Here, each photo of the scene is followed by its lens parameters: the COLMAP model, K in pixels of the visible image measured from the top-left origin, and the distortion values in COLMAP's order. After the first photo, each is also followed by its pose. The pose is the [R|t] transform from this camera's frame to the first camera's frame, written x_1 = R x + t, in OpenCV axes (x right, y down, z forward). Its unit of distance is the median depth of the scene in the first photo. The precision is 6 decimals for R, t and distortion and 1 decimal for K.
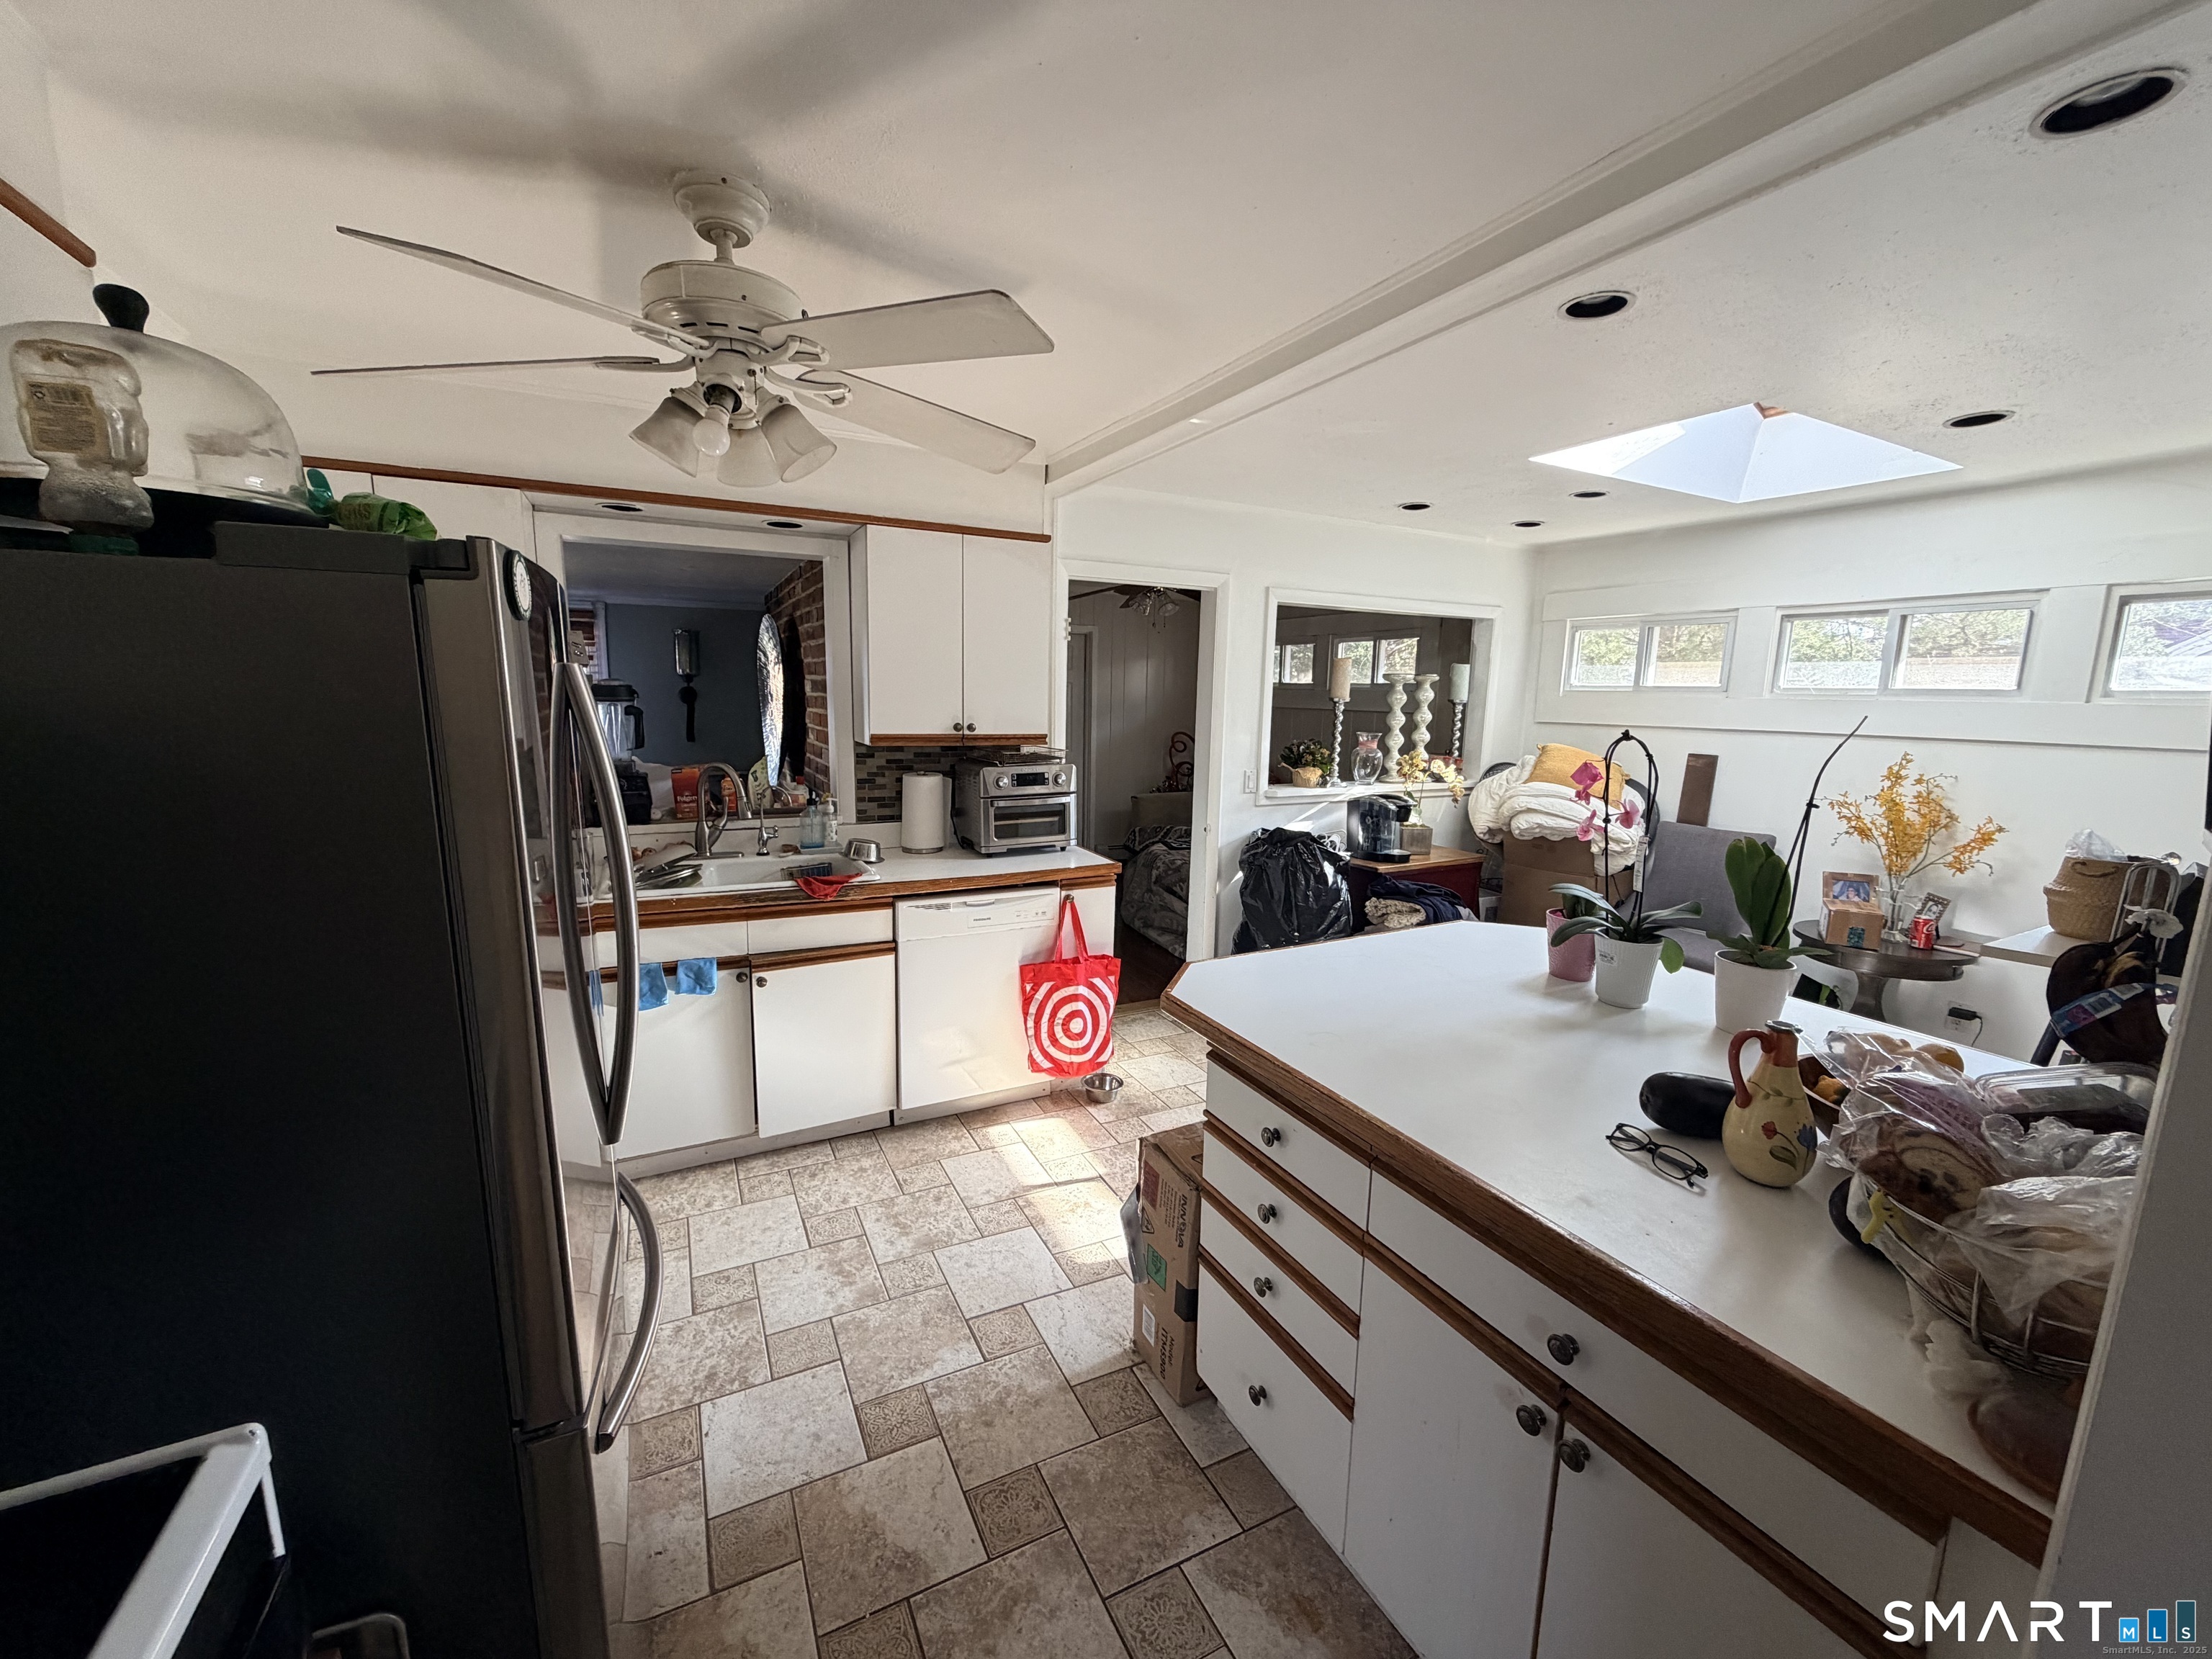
lens RADIAL K [[885.7, 0, 1106.7], [0, 885.7, 835.8], [0, 0, 1]] dist [0.000209, 0.000007]
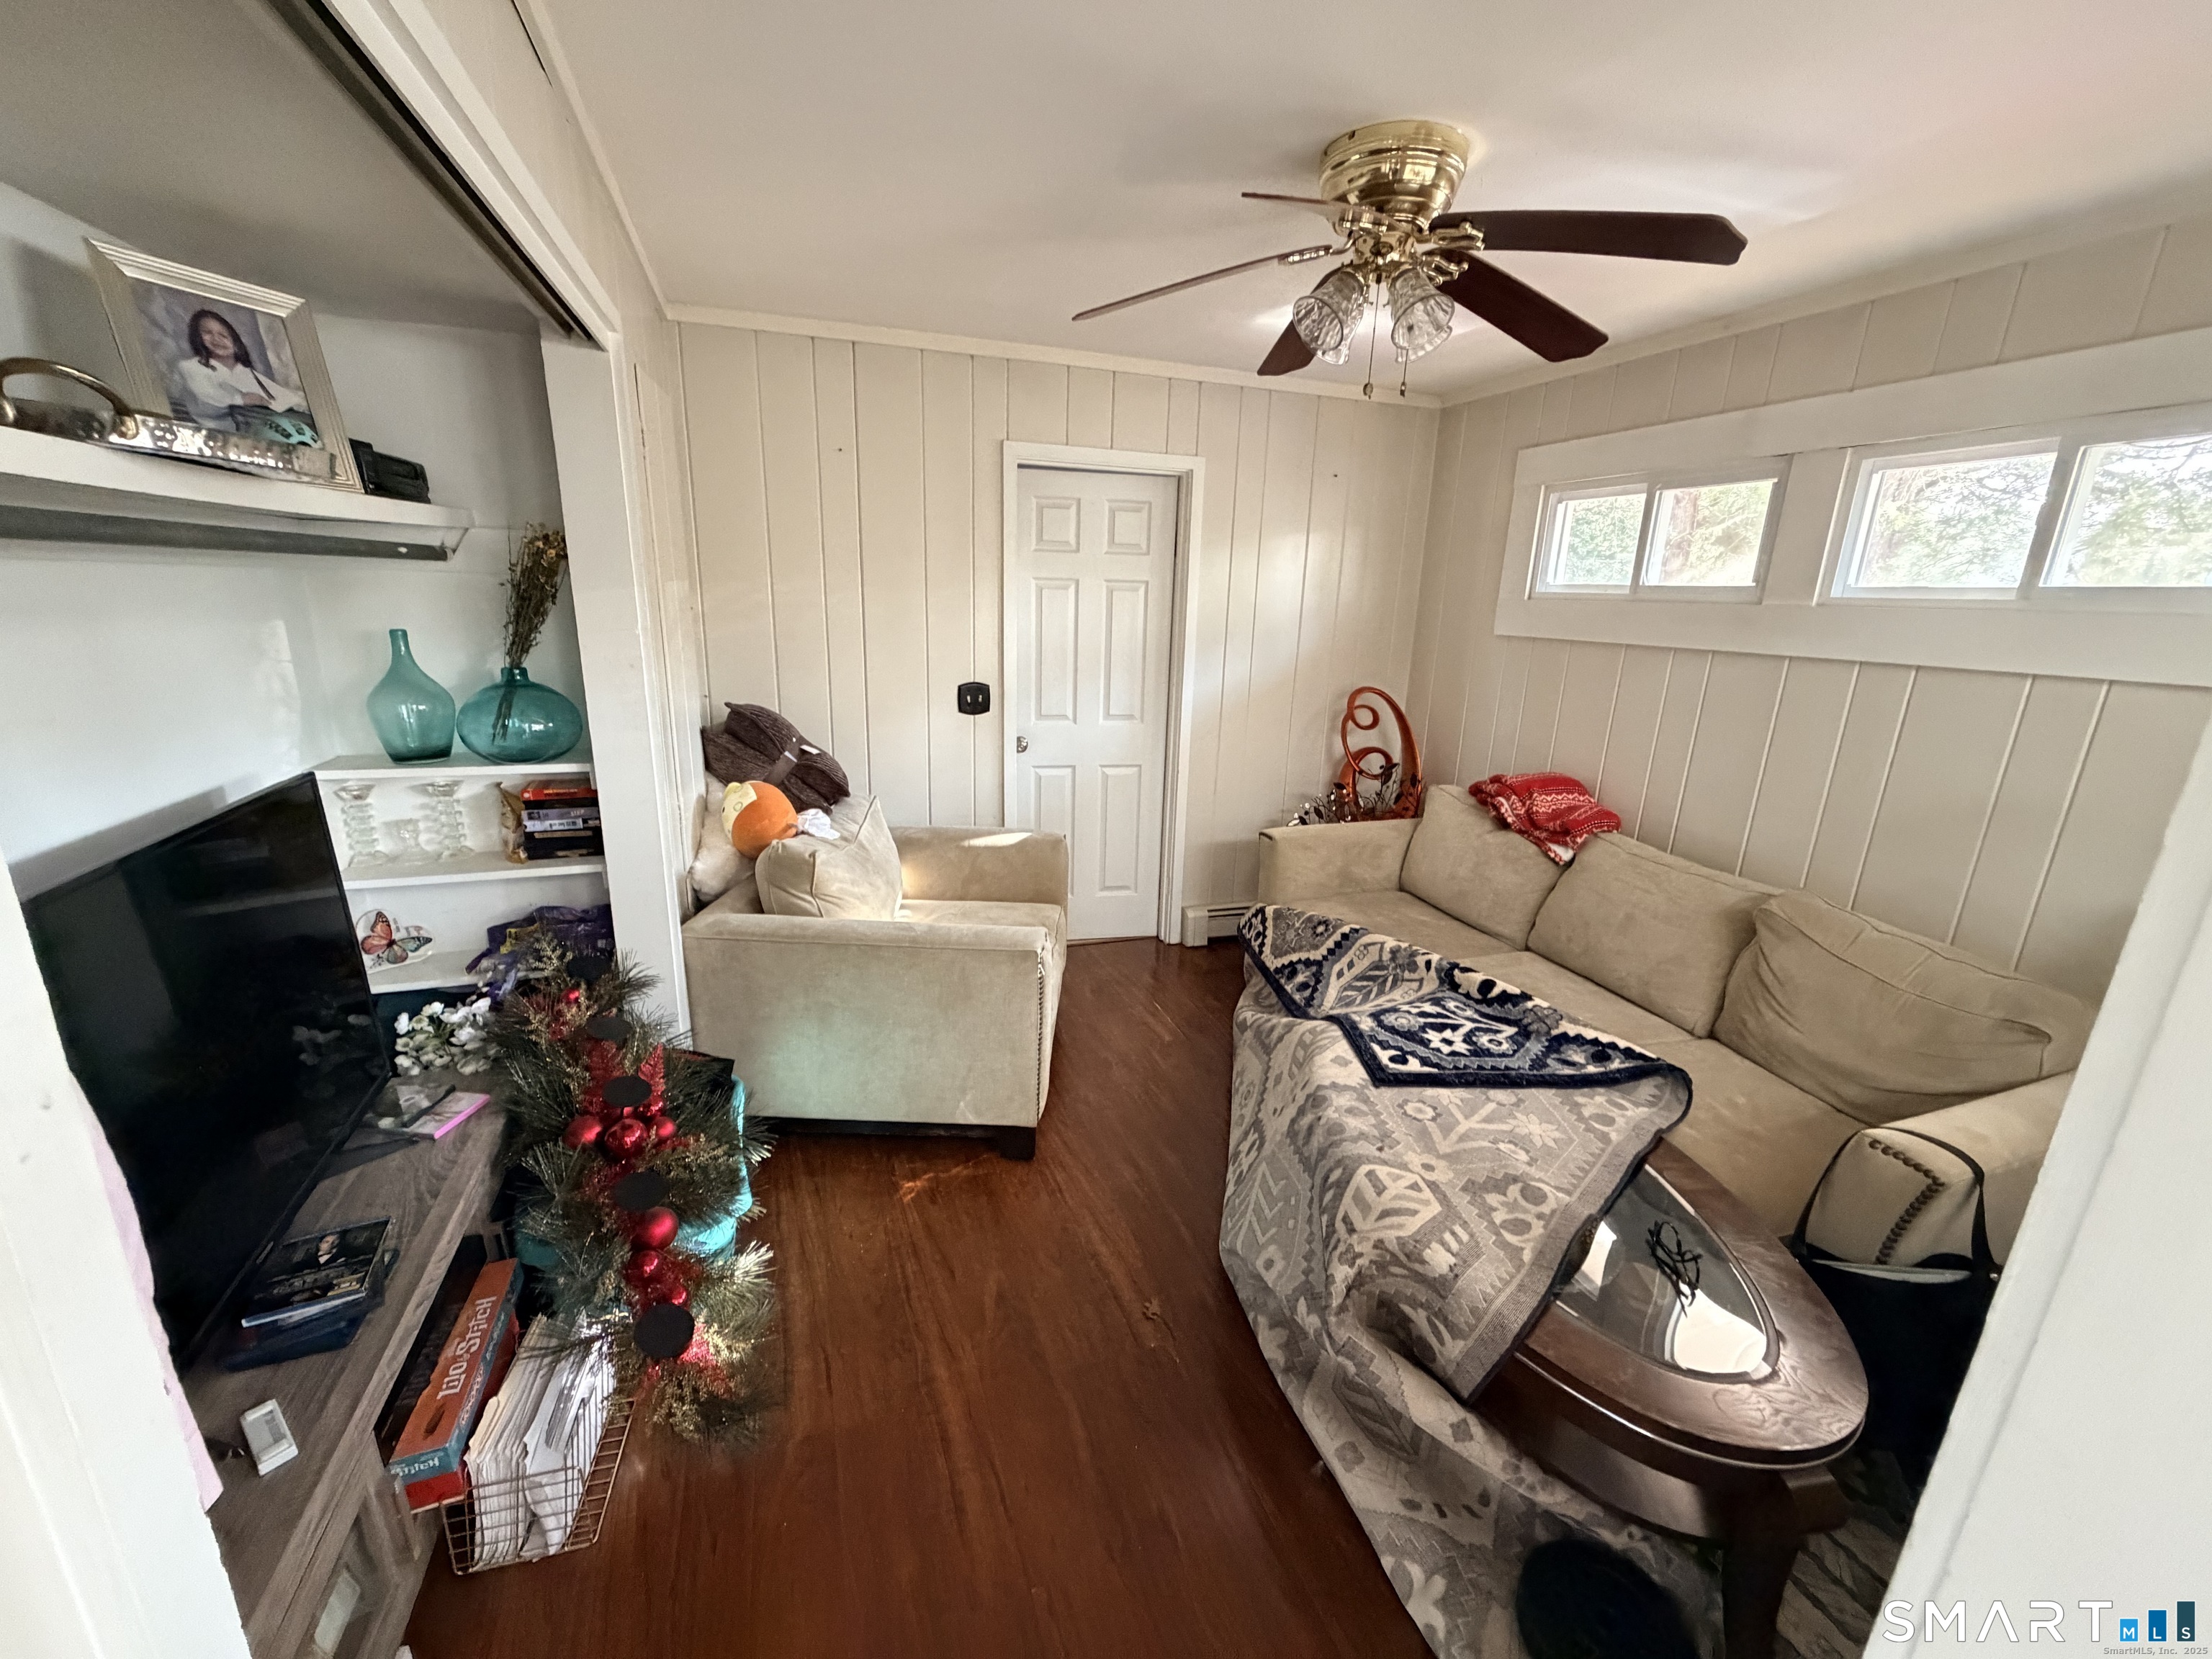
lens RADIAL K [[885.7, 0, 1102.7], [0, 885.7, 829.4], [0, 0, 1]] dist [0.000209, 0.000007]
pose [[0.990269, 0.043485, -0.132201, 0.006618], [-0.030598, 0.994716, 0.097996, -0.085097], [0.135764, -0.092997, 0.986367, 0.505233]]
